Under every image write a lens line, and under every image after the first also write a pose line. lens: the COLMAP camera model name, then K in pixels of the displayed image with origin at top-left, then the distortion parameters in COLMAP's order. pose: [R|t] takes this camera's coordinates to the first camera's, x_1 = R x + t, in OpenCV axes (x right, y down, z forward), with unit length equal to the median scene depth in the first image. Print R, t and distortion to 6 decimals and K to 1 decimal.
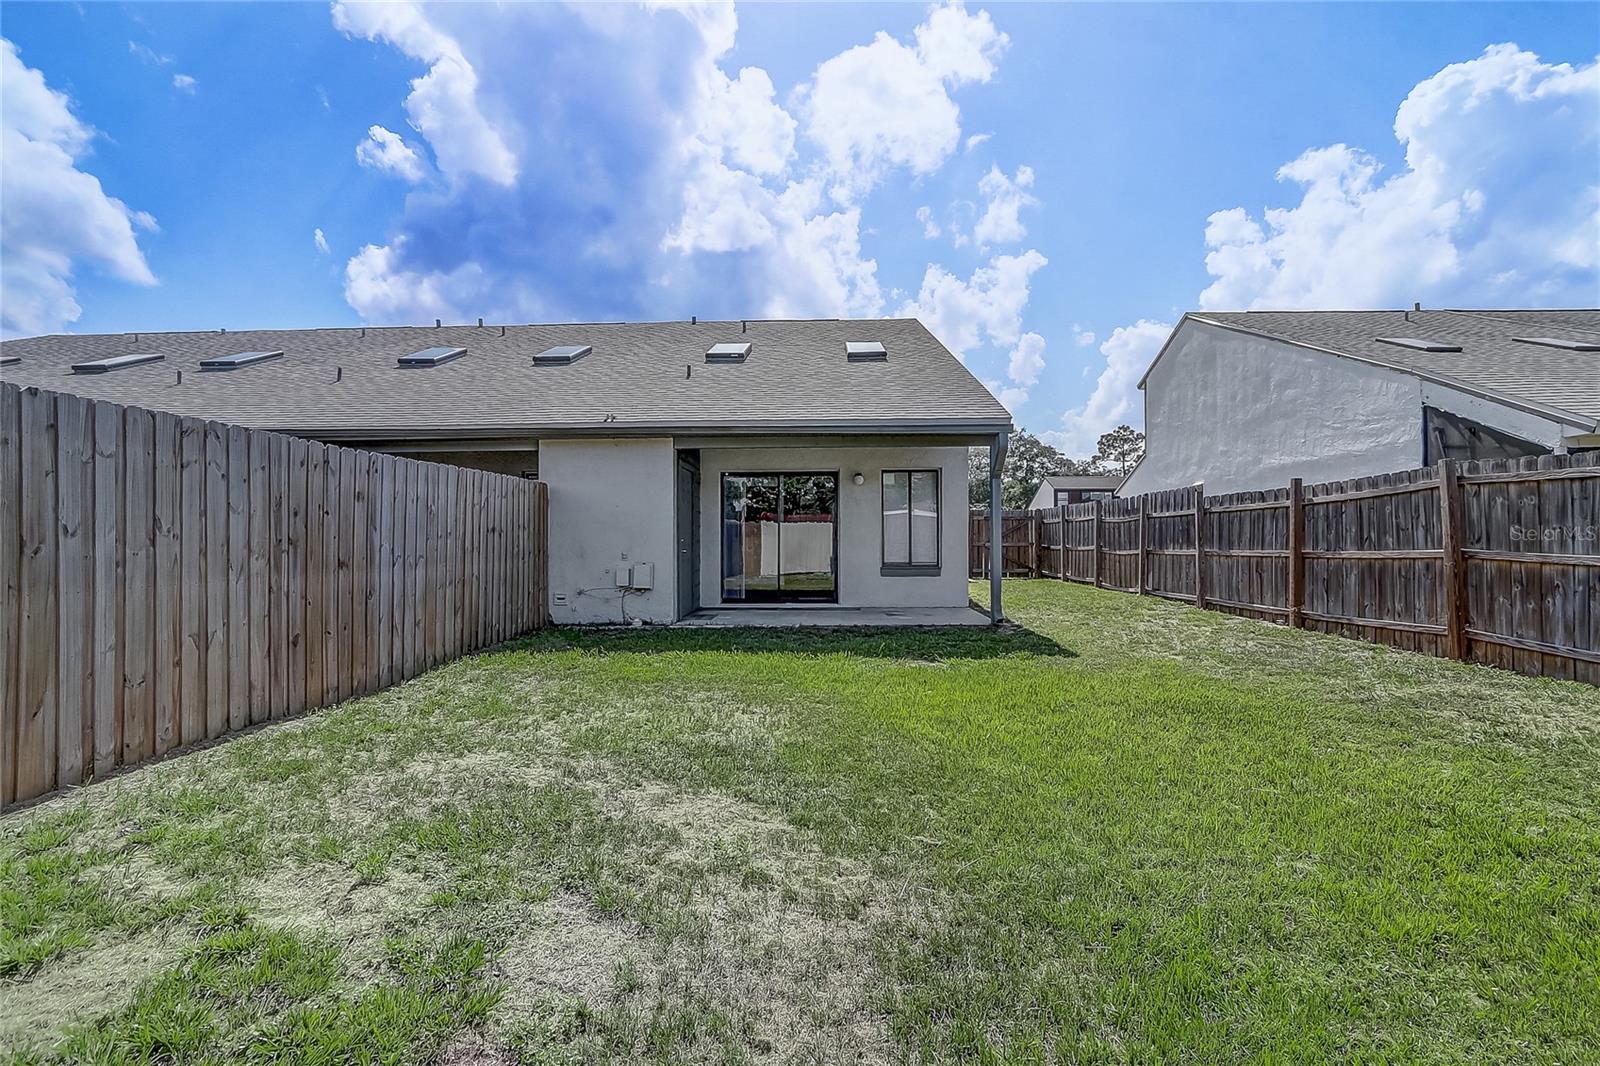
lens RADIAL K [[741.7, 0, 797.4], [0, 741.7, 527.5], [0, 0, 1]] dist [-0.017848, -0.002465]
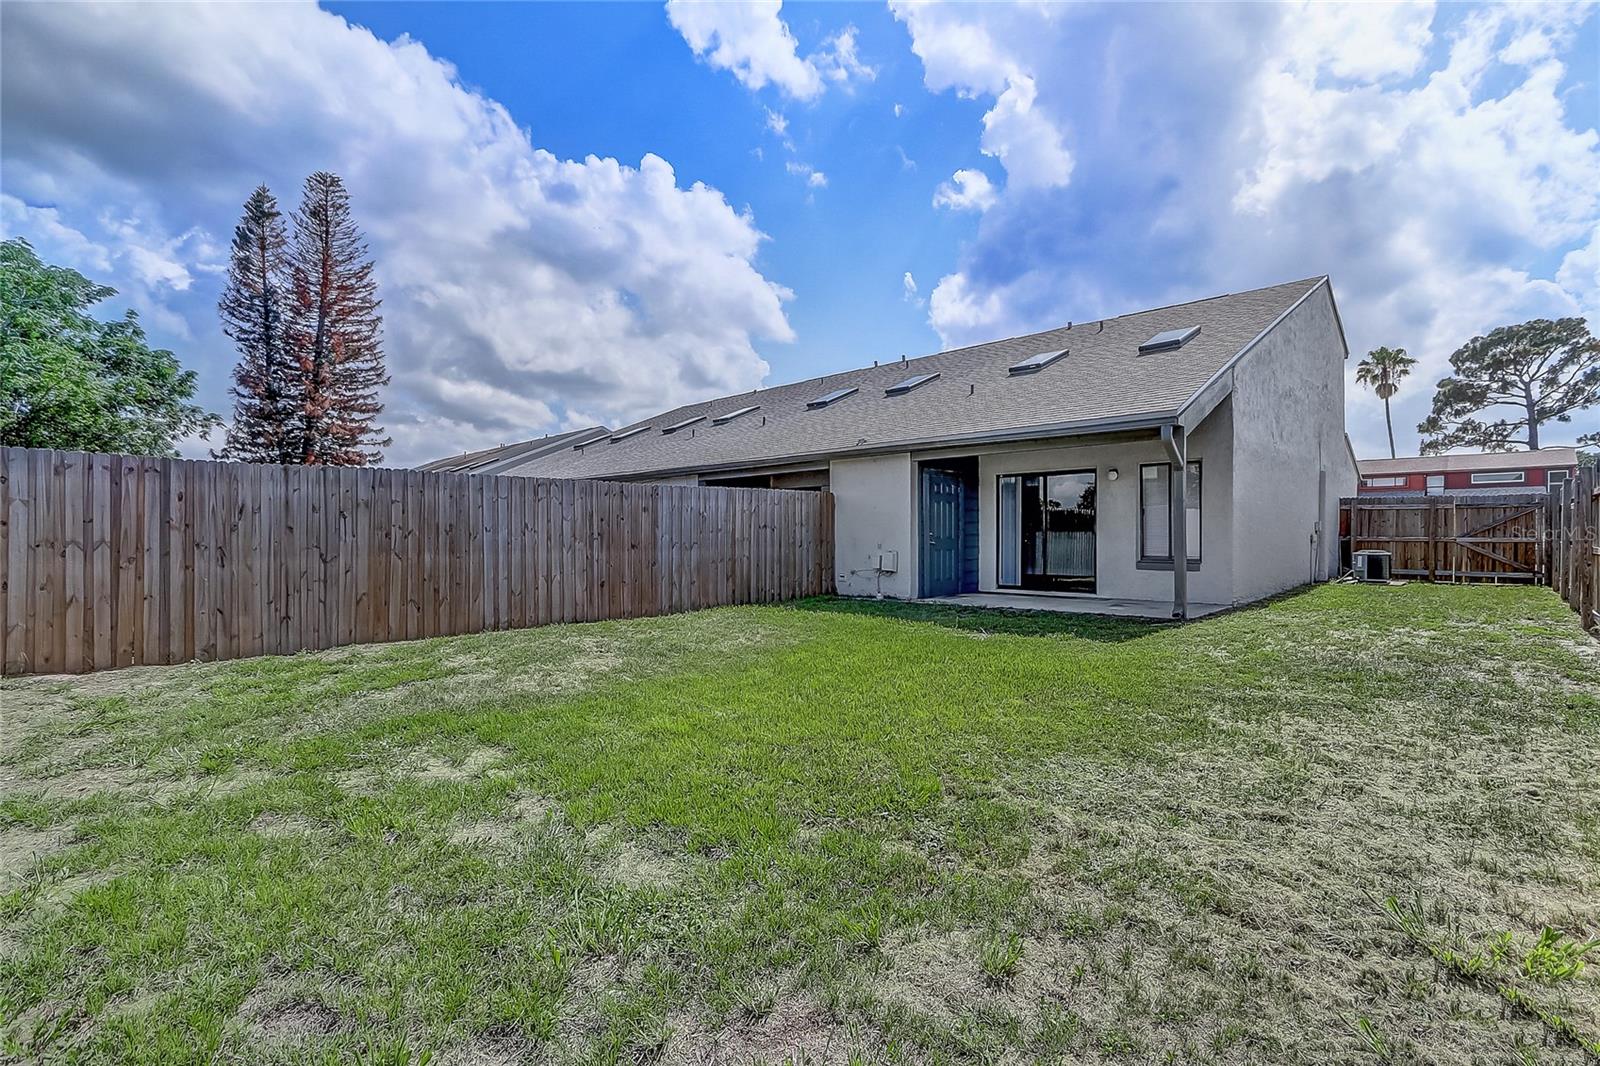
lens RADIAL K [[741.7, 0, 810.7], [0, 741.7, 529.5], [0, 0, 1]] dist [-0.017848, -0.002465]
pose [[0.747246, -0.002315, -0.664543, 0.449586], [0.010232, 0.999915, 0.008023, -0.001501], [0.664468, -0.012795, 0.747207, -0.048929]]
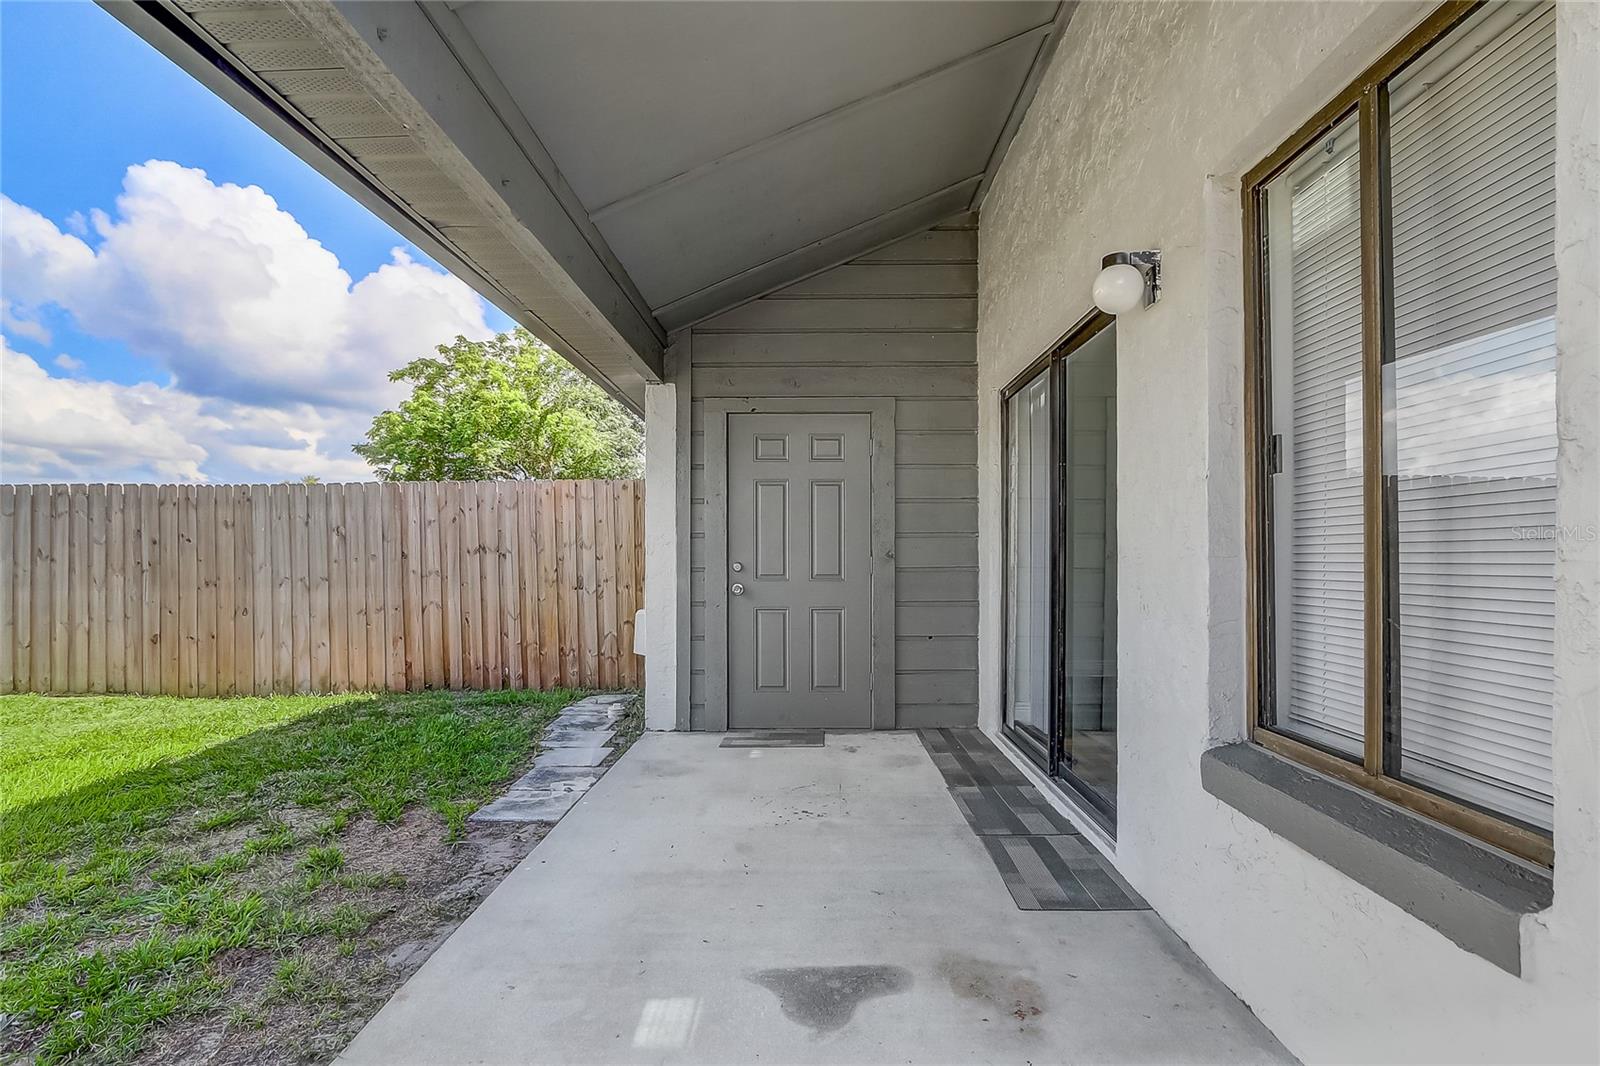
lens RADIAL K [[741.7, 0, 811.1], [0, 741.7, 555.3], [0, 0, 1]] dist [-0.017848, -0.002465]
pose [[0.043360, 0.002626, -0.999056, 0.279956], [0.017127, 0.999848, 0.003371, 0.008400], [0.998913, -0.017257, 0.043309, 0.894391]]
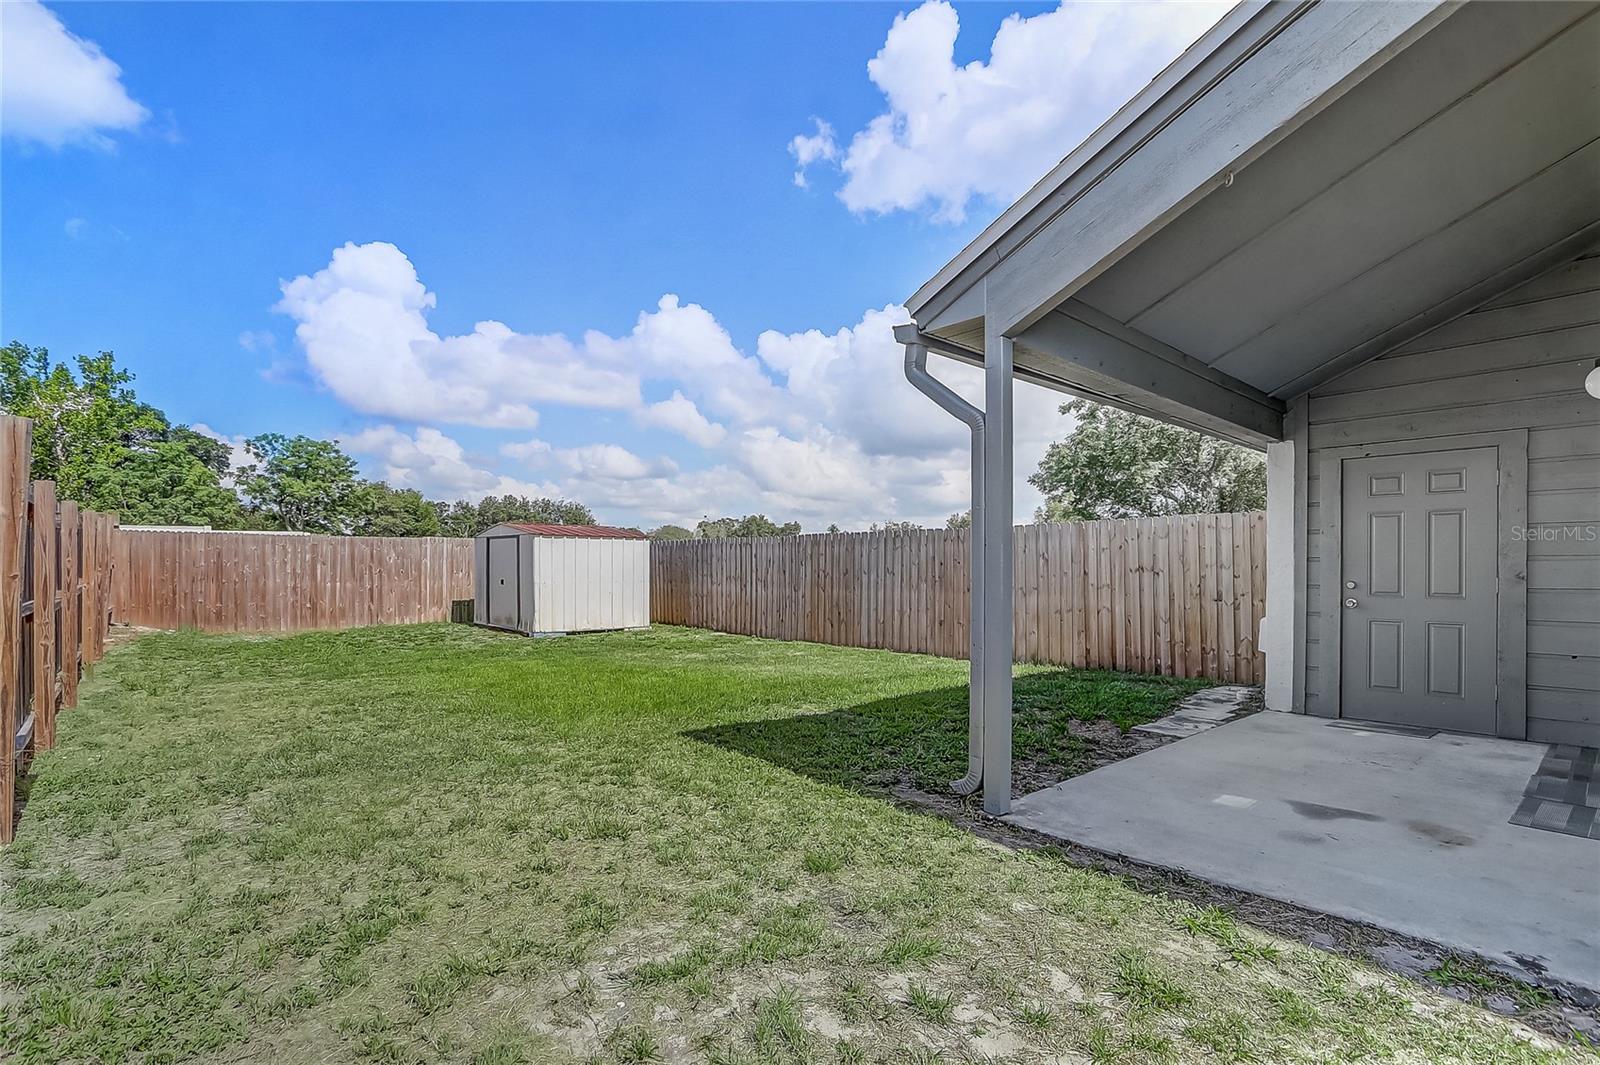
lens RADIAL K [[749.5, 0, 812.9], [0, 749.5, 570.1], [0, 0, 1]] dist [-0.003885, -0.001213]
pose [[-0.708294, -0.001956, -0.705914, 0.484338], [0.007140, 0.999925, -0.009935, 0.007838], [0.705881, -0.012077, -0.708228, 0.974065]]
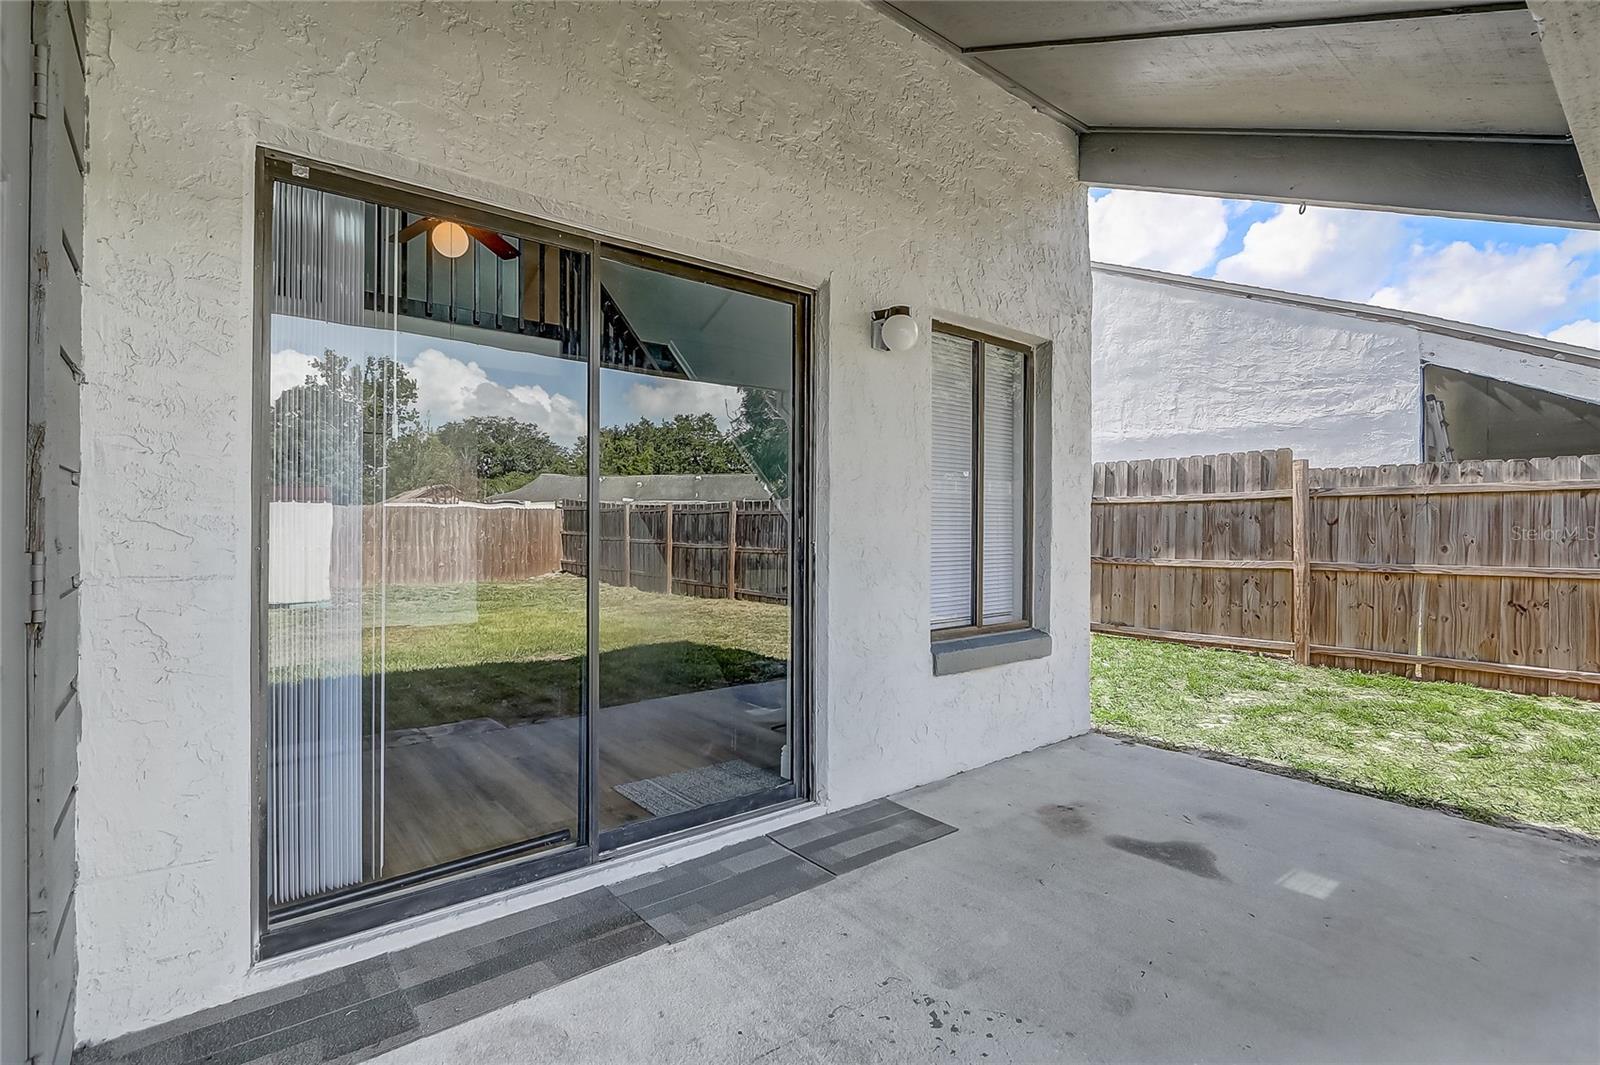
lens RADIAL K [[741.7, 0, 798.0], [0, 741.7, 533.9], [0, 0, 1]] dist [-0.017848, -0.002465]
pose [[0.753159, 0.000381, 0.657838, -0.119730], [-0.012967, 0.999814, 0.014267, 0.005689], [-0.657710, -0.019275, 0.753024, 0.810638]]
